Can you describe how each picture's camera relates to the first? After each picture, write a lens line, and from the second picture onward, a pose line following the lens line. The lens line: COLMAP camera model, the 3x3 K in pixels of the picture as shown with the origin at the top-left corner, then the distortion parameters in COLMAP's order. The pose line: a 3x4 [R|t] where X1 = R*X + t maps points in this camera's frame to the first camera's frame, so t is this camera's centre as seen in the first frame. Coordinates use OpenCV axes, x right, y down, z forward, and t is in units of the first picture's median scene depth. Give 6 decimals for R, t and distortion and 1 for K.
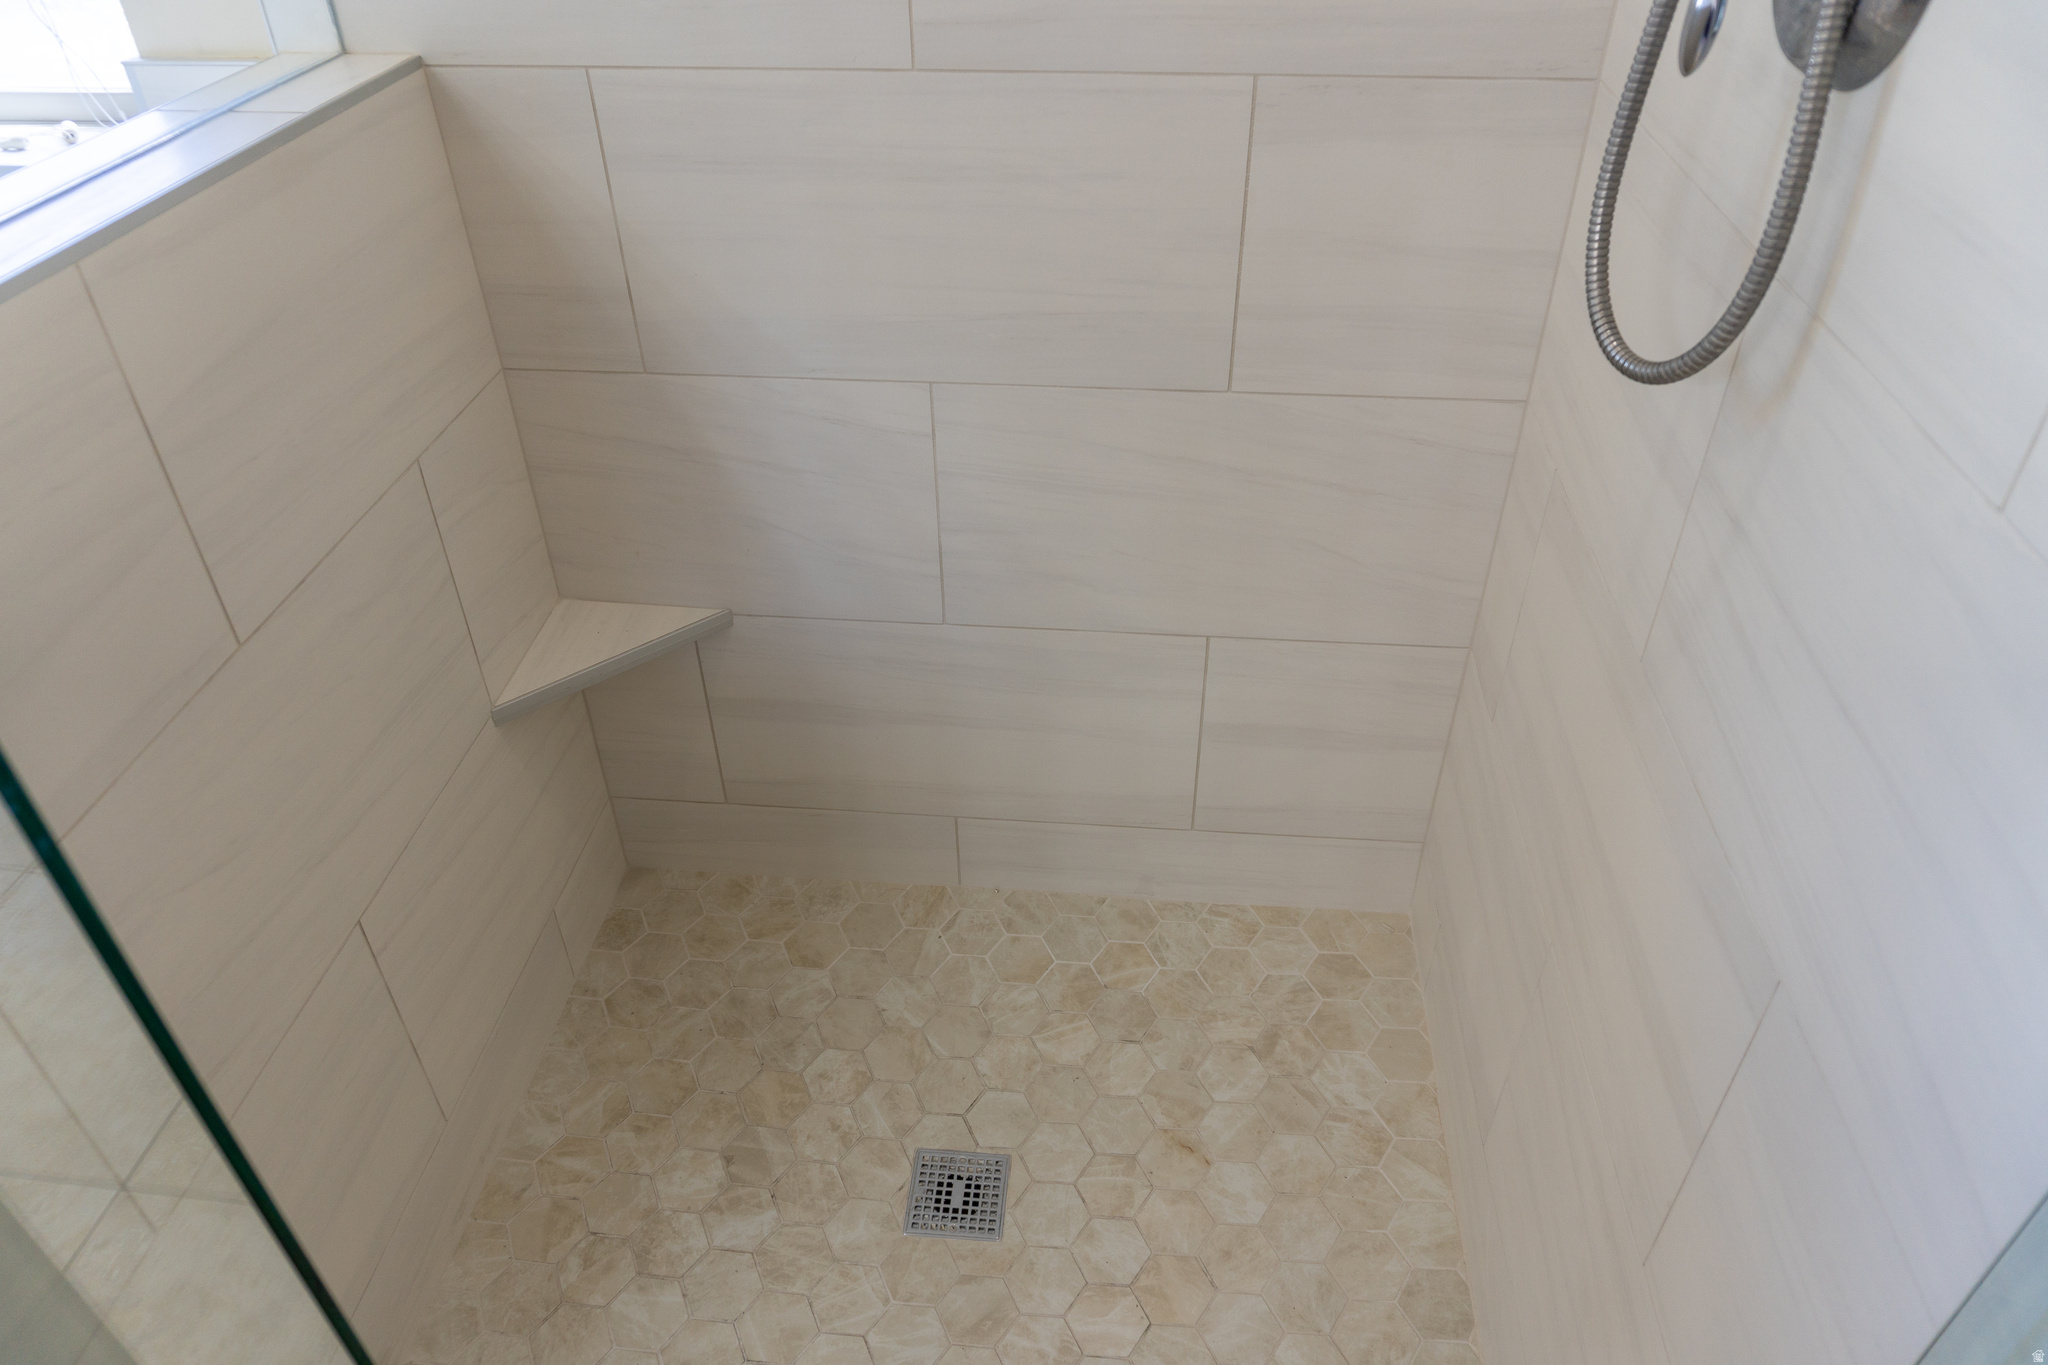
lens RADIAL K [[1360.6, 0, 1022.0], [0, 1360.6, 681.7], [0, 0, 1]] dist [-0.015376, -0.001927]
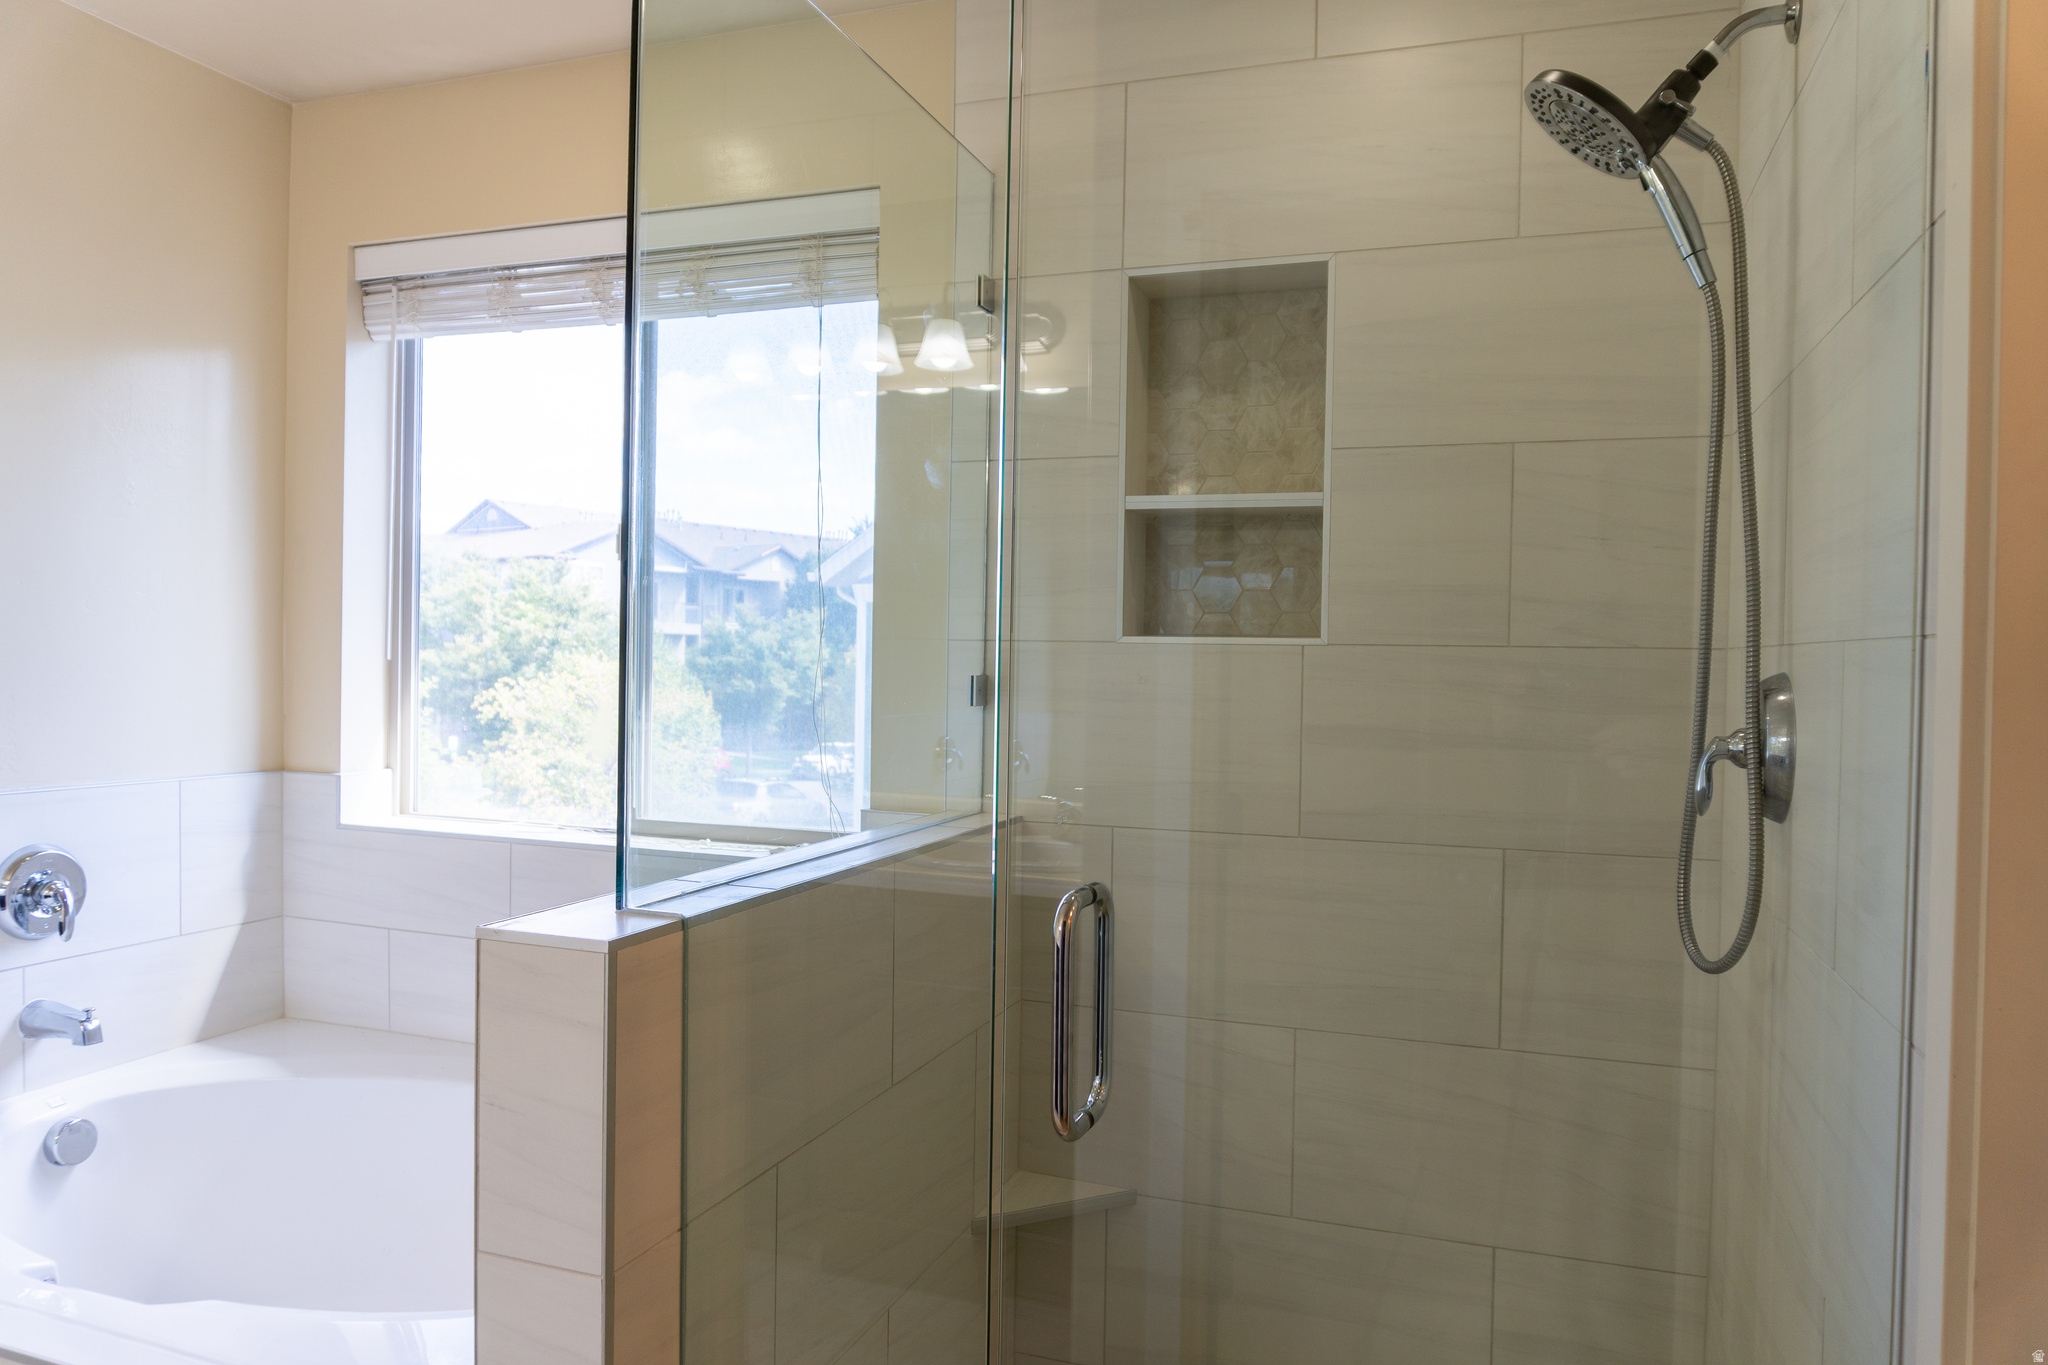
lens RADIAL K [[1354.6, 0, 1021.9], [0, 1354.6, 689.7], [0, 0, 1]] dist [-0.023860, -0.004267]
pose [[0.967395, 0.030828, -0.251387, 0.006556], [-0.173139, 0.804913, -0.567572, 0.440141], [0.184848, 0.592591, 0.784007, -0.536553]]
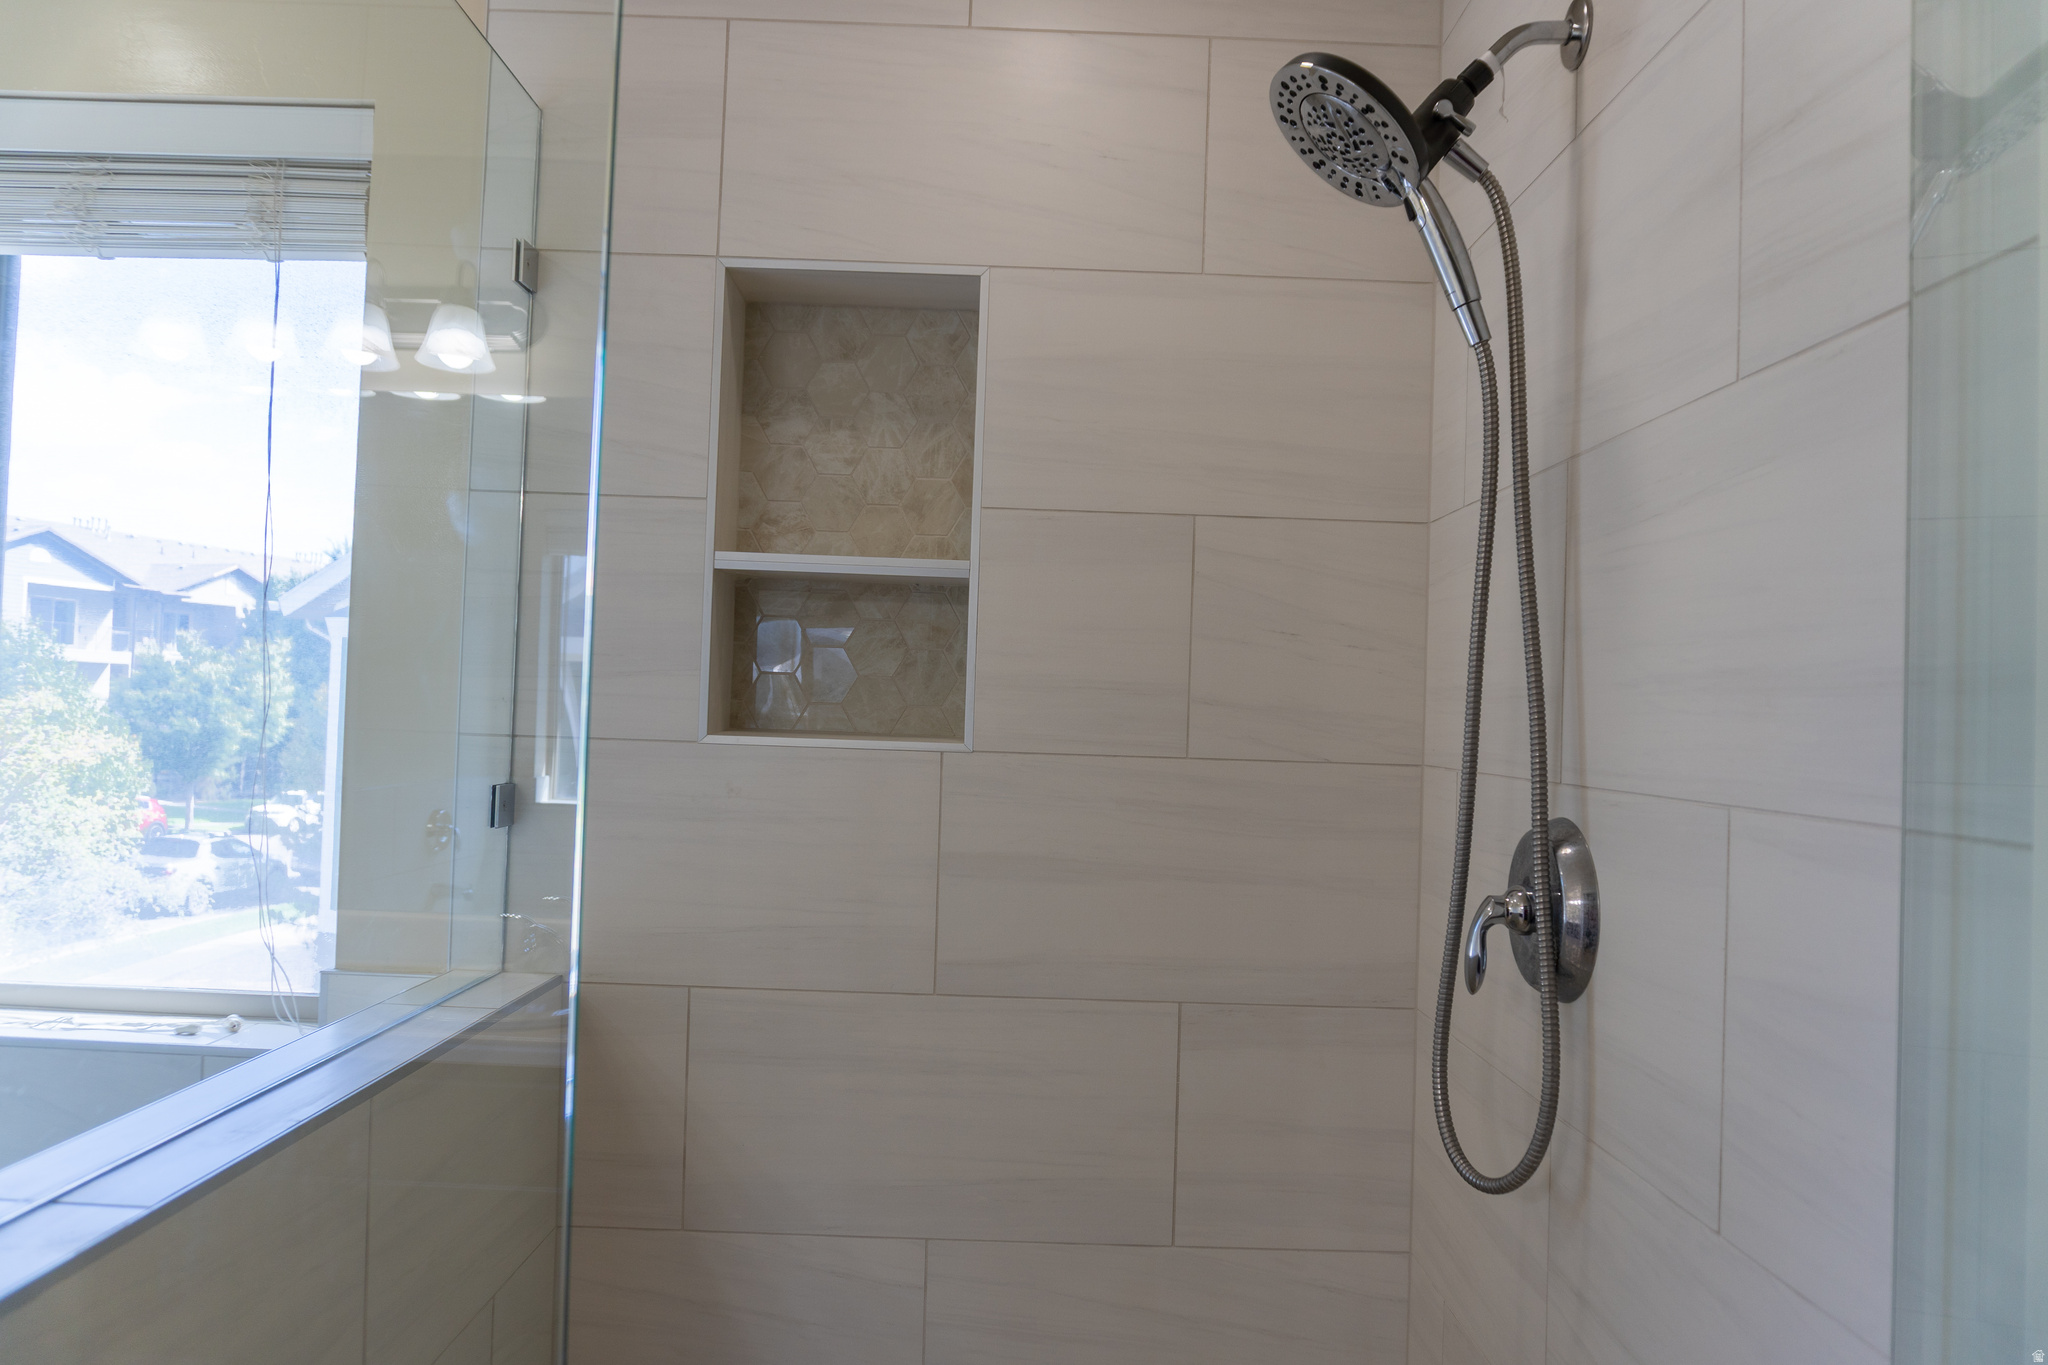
lens RADIAL K [[1354.6, 0, 1021.9], [0, 1354.6, 689.7], [0, 0, 1]] dist [-0.023860, -0.004267]
pose [[0.994204, 0.043880, 0.098143, -0.137804], [0.026512, 0.784638, -0.619387, 0.157607], [-0.104186, 0.618399, 0.778927, -0.268232]]
